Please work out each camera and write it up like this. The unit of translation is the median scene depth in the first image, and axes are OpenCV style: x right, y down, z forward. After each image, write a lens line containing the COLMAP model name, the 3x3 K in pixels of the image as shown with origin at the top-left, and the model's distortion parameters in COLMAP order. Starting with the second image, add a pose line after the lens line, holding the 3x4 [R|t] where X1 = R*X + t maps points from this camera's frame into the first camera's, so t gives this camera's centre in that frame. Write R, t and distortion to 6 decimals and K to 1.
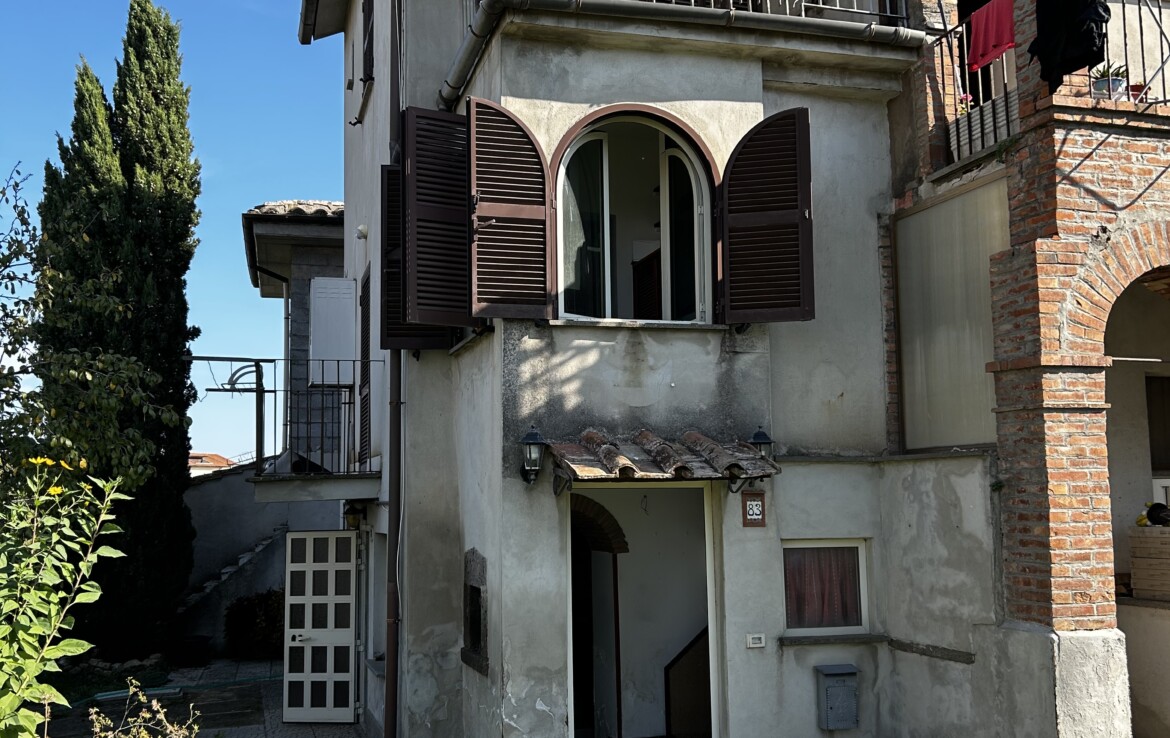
lens RADIAL K [[1151.6, 0, 584.6], [0, 1151.6, 377.0], [0, 0, 1]] dist [0.035106, 0.000000]
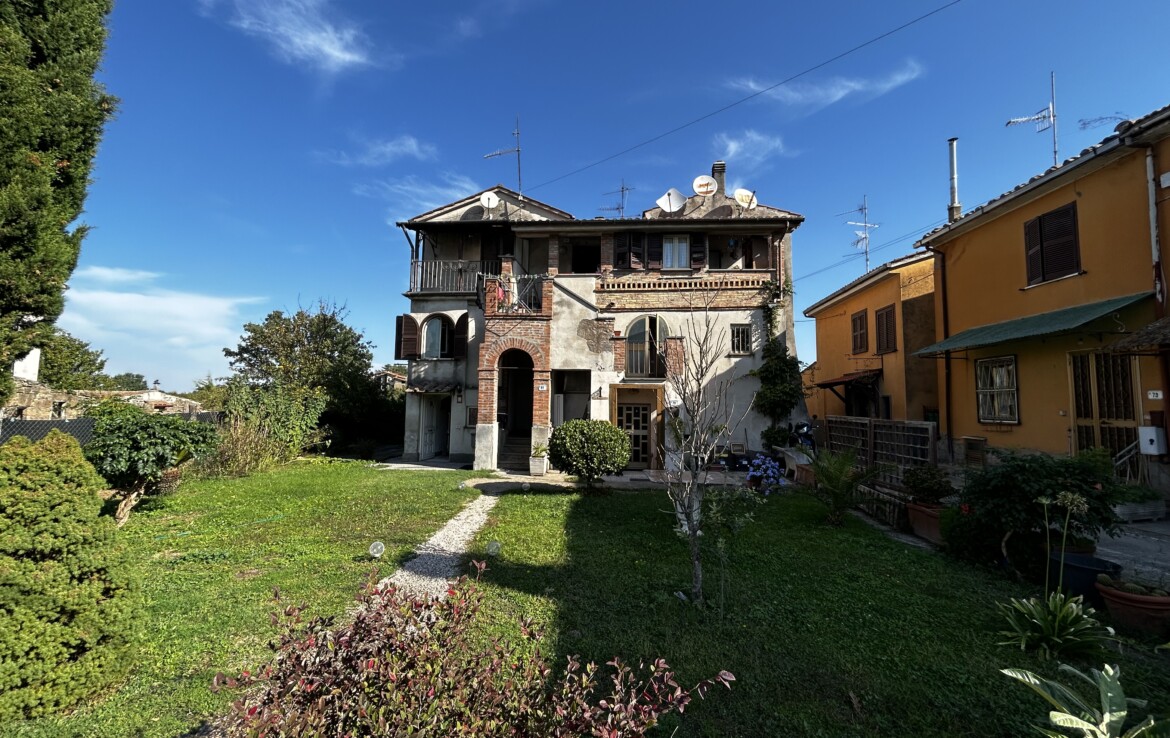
lens RADIAL K [[483.0, 0, 589.4], [0, 483.0, 367.9], [0, 0, 1]] dist [-0.002022, -0.000315]
pose [[0.935862, -0.001357, -0.352364, 1.350305], [0.012468, 0.999494, 0.029266, -0.063118], [0.352146, -0.031782, 0.935405, -0.645058]]
